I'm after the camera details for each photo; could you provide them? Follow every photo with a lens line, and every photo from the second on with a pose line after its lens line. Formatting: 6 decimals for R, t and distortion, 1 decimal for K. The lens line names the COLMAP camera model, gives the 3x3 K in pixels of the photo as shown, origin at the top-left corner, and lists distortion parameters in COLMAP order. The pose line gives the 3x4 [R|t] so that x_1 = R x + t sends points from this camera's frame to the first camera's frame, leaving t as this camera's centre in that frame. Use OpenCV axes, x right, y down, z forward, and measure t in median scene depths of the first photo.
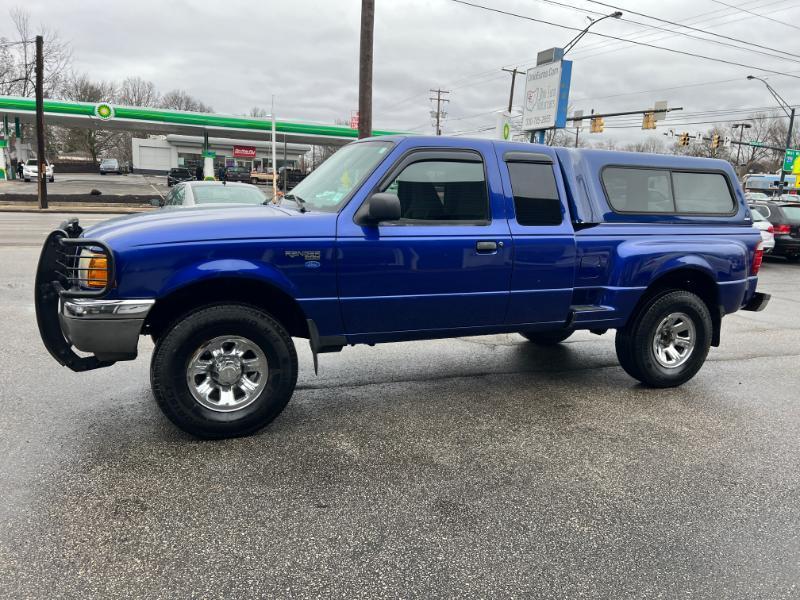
lens RADIAL K [[601.2, 0, 406.0], [0, 601.2, 299.6], [0, 0, 1]] dist [0.049144, -0.050198]
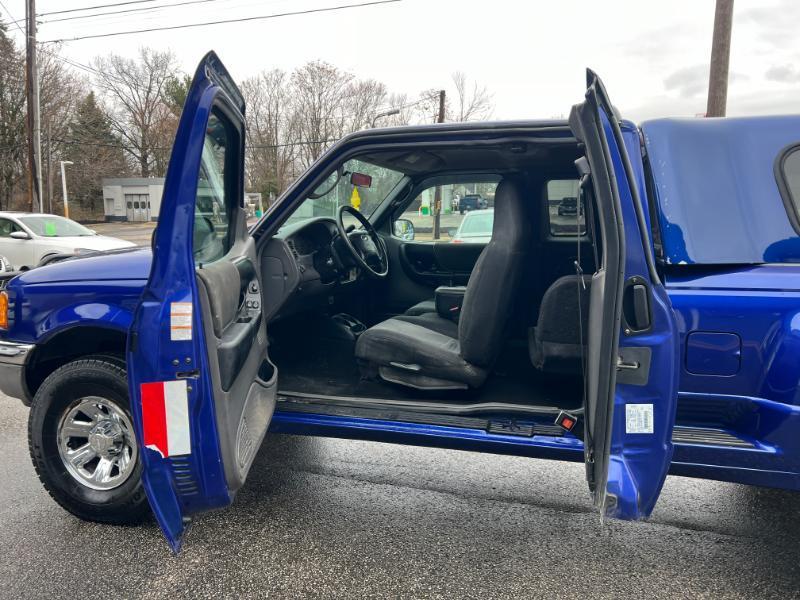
lens RADIAL K [[601.2, 0, 400.4], [0, 601.2, 292.4], [0, 0, 1]] dist [0.049144, -0.050198]
pose [[0.781988, 0.045636, -0.621620, 0.372378], [-0.080419, 0.996367, -0.028017, -0.063243], [0.618084, 0.071899, 0.782817, 0.420399]]
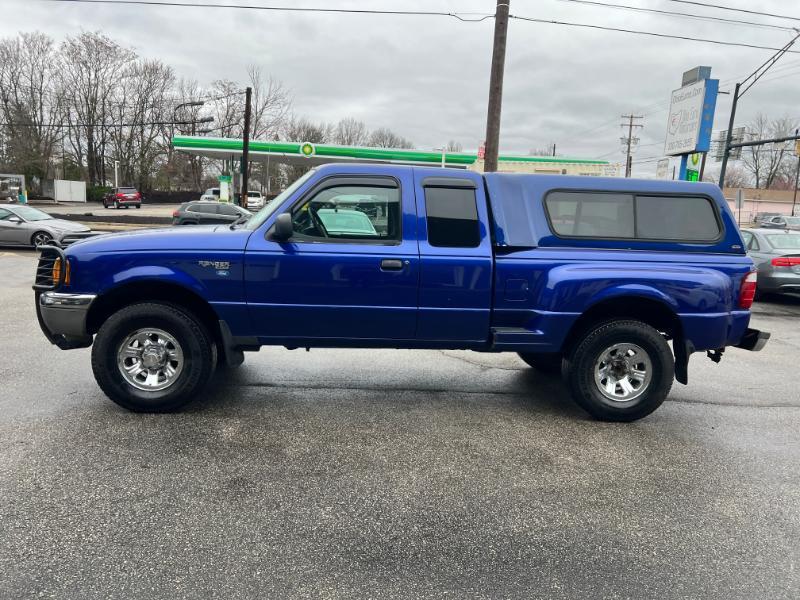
lens RADIAL K [[601.2, 0, 405.8], [0, 601.2, 298.8], [0, 0, 1]] dist [0.049144, -0.050198]
pose [[0.948851, 0.048019, -0.312050, 0.403640], [-0.063154, 0.997258, -0.038570, 0.010546], [0.309343, 0.056304, 0.949282, -0.007381]]
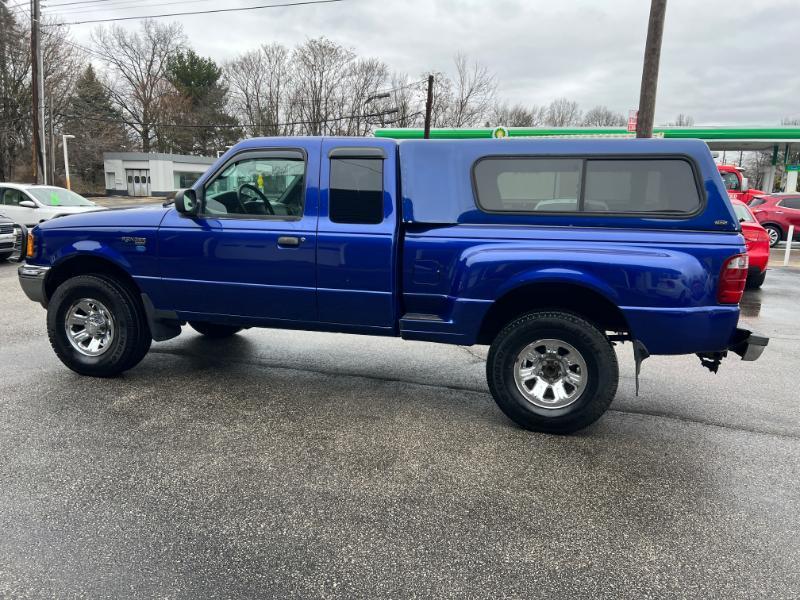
lens RADIAL K [[601.2, 0, 408.7], [0, 601.2, 302.3], [0, 0, 1]] dist [0.049144, -0.050198]
pose [[0.785130, 0.092233, -0.612425, 0.757347], [-0.103109, 0.994515, 0.017592, -0.019870], [0.610688, 0.049334, 0.790333, 0.259868]]
